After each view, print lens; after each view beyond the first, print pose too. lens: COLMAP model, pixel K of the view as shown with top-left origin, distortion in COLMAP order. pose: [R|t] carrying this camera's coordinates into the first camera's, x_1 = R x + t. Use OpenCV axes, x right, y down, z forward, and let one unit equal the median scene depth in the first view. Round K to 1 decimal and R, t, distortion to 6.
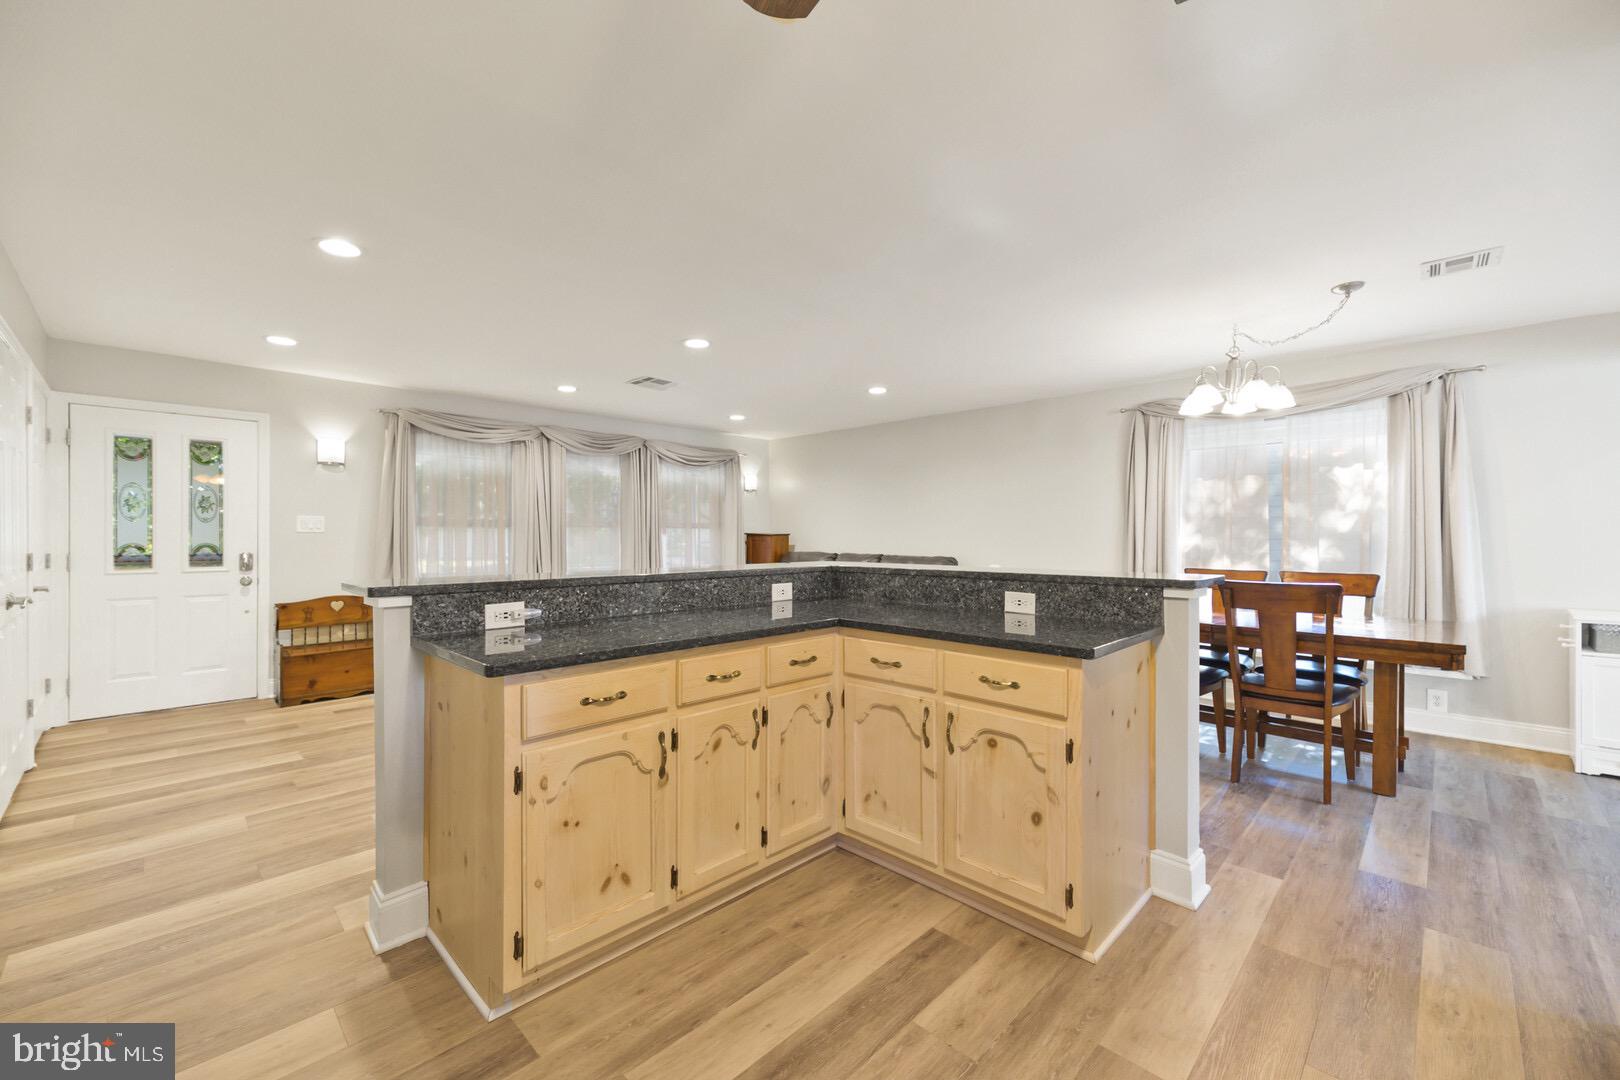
lens RADIAL K [[656.3, 0, 810.0], [0, 656.3, 540.0], [0, 0, 1]] dist [0.001842, -0.000115]
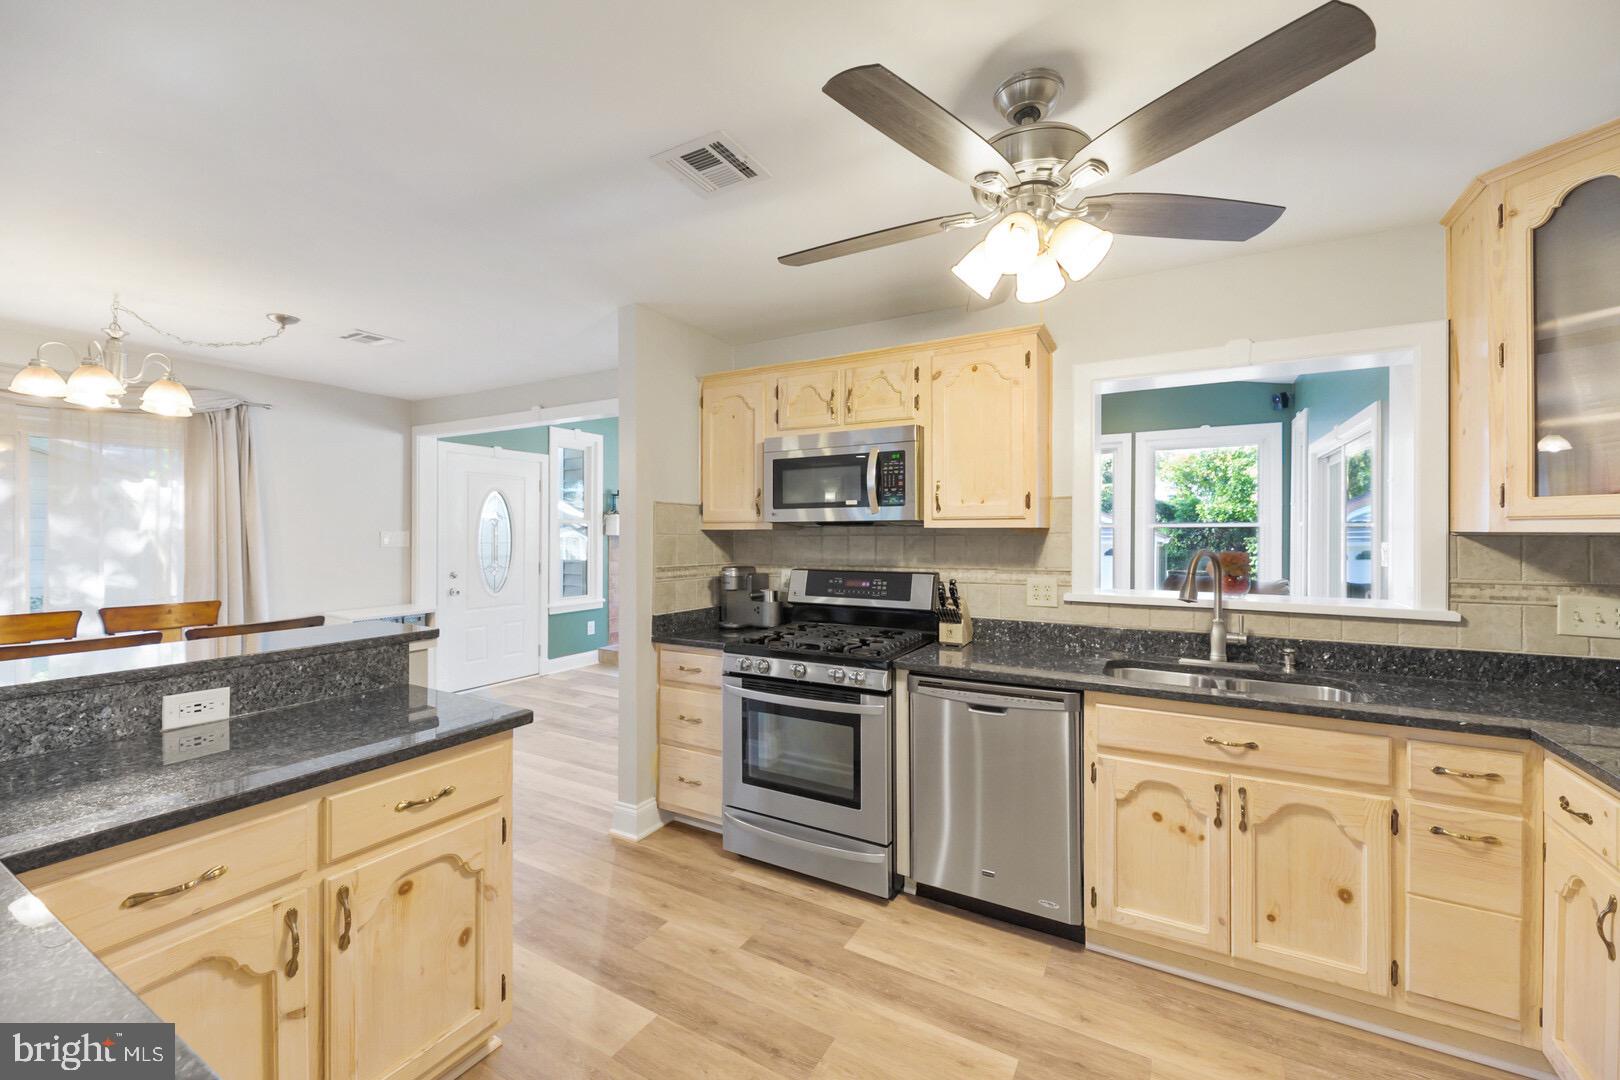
lens RADIAL K [[648.9, 0, 801.1], [0, 648.9, 532.2], [0, 0, 1]] dist [-0.001791, -0.000345]
pose [[-0.246368, -0.005085, 0.969163, -0.378963], [0.003119, 0.999977, 0.006040, -0.067070], [-0.969171, 0.004511, -0.246346, 0.524542]]
